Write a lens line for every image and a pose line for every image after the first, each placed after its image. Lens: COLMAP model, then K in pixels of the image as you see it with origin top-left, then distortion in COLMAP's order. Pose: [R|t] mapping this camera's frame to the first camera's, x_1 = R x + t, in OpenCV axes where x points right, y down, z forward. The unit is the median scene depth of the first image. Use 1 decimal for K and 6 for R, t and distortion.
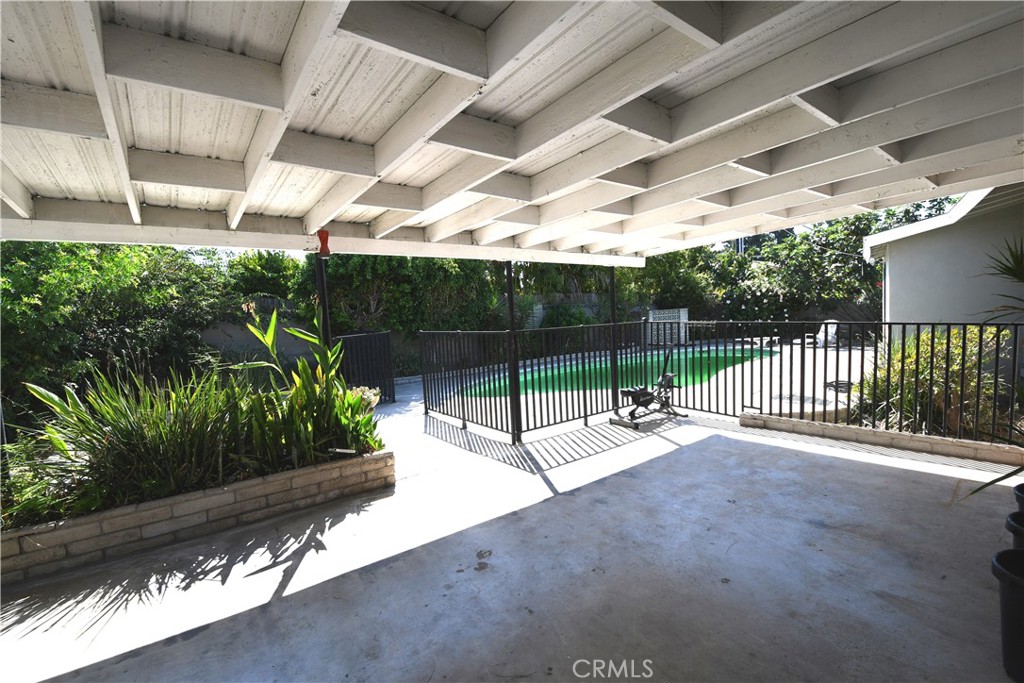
lens RADIAL K [[448.0, 0, 508.8], [0, 448.0, 345.1], [0, 0, 1]] dist [0.002287, -0.016168]
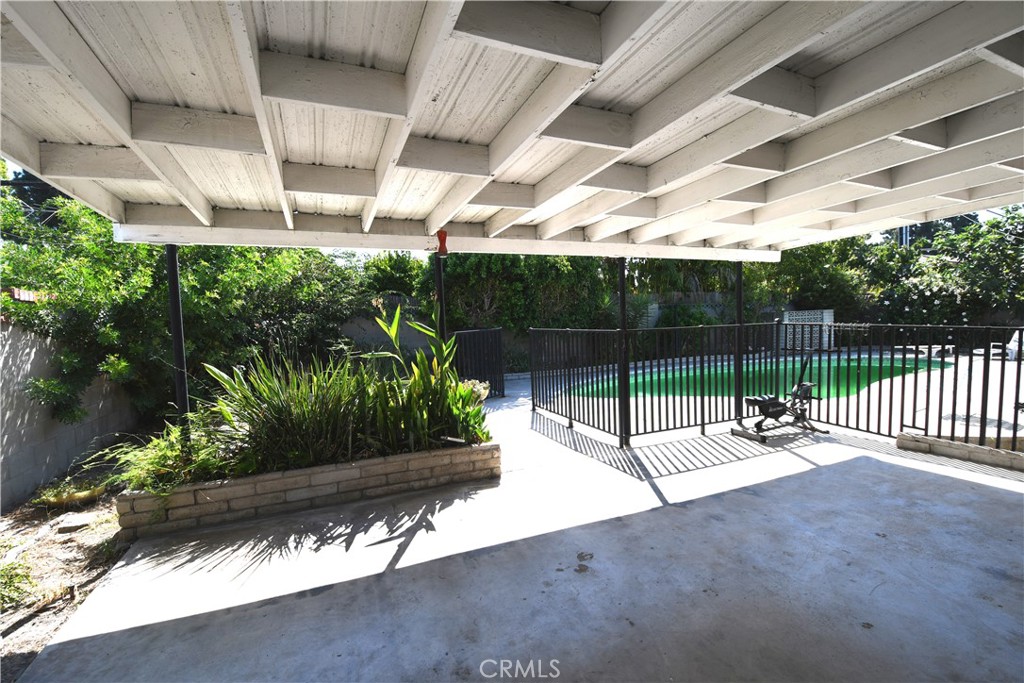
lens RADIAL K [[448.0, 0, 507.5], [0, 448.0, 344.7], [0, 0, 1]] dist [0.002287, -0.016168]
pose [[0.968872, 0.030222, -0.245711, 0.004525], [-0.029941, 0.999540, 0.004878, 0.003526], [0.245745, 0.002631, 0.969331, 0.007359]]
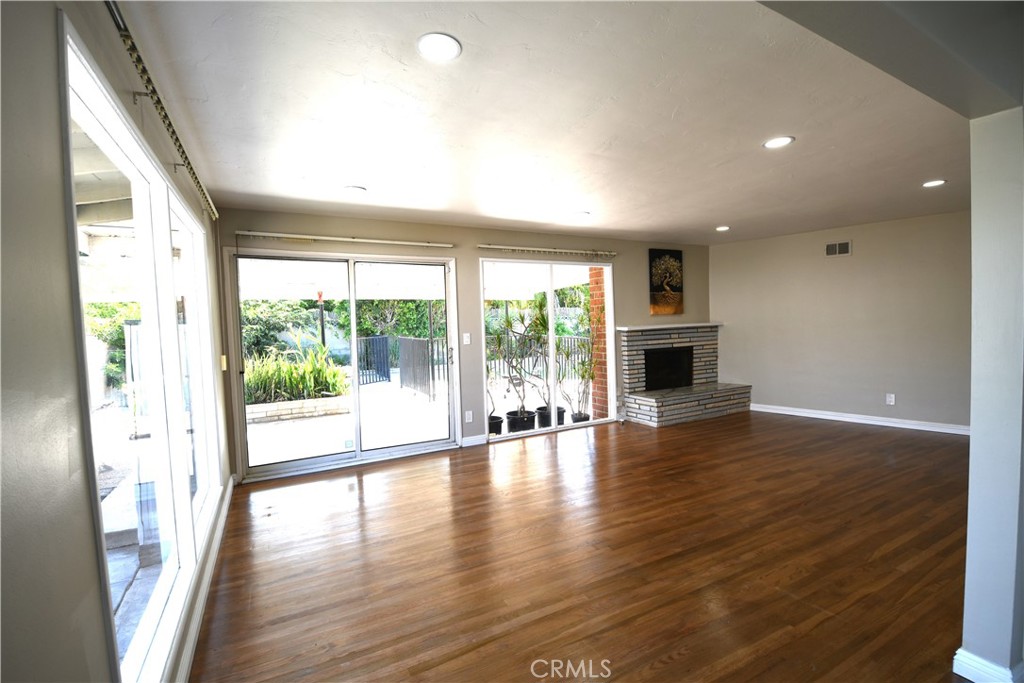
lens RADIAL K [[448.0, 0, 509.7], [0, 448.0, 341.5], [0, 0, 1]] dist [0.002287, -0.016168]
pose [[0.986575, 0.030306, -0.160471, 0.772470], [-0.032546, 0.999406, -0.011352, -0.012992], [0.160032, 0.016422, 0.986975, -0.911261]]
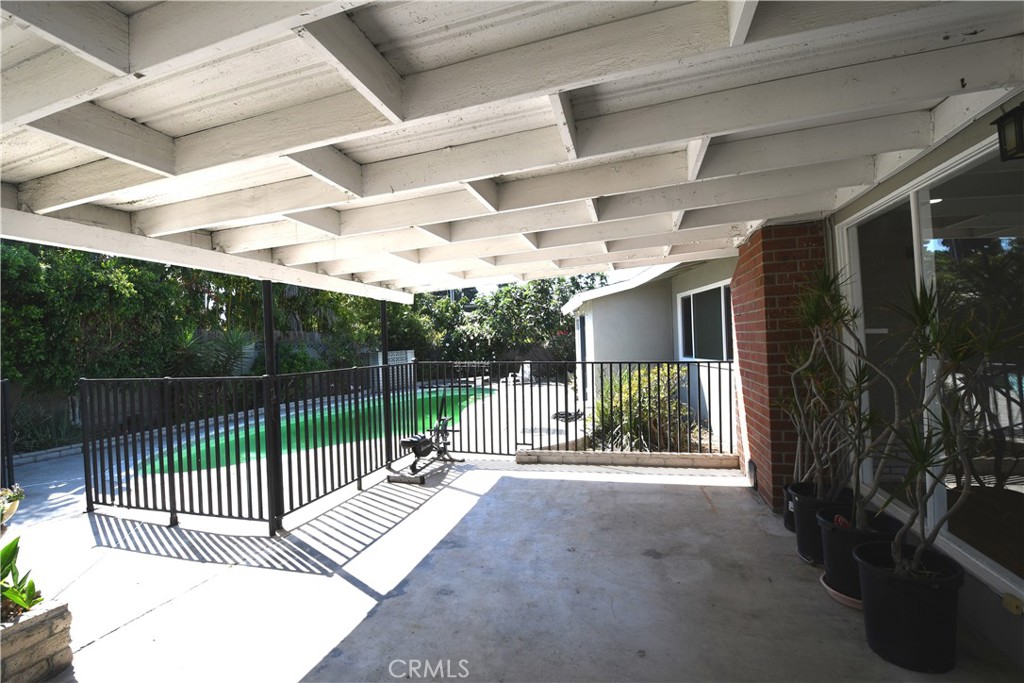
lens RADIAL K [[448.0, 0, 514.3], [0, 448.0, 341.7], [0, 0, 1]] dist [0.002287, -0.016168]
pose [[0.797668, 0.023889, 0.602624, -0.140690], [0.037460, 0.995323, -0.089039, -0.007728], [-0.601932, 0.093598, 0.793043, 0.216247]]
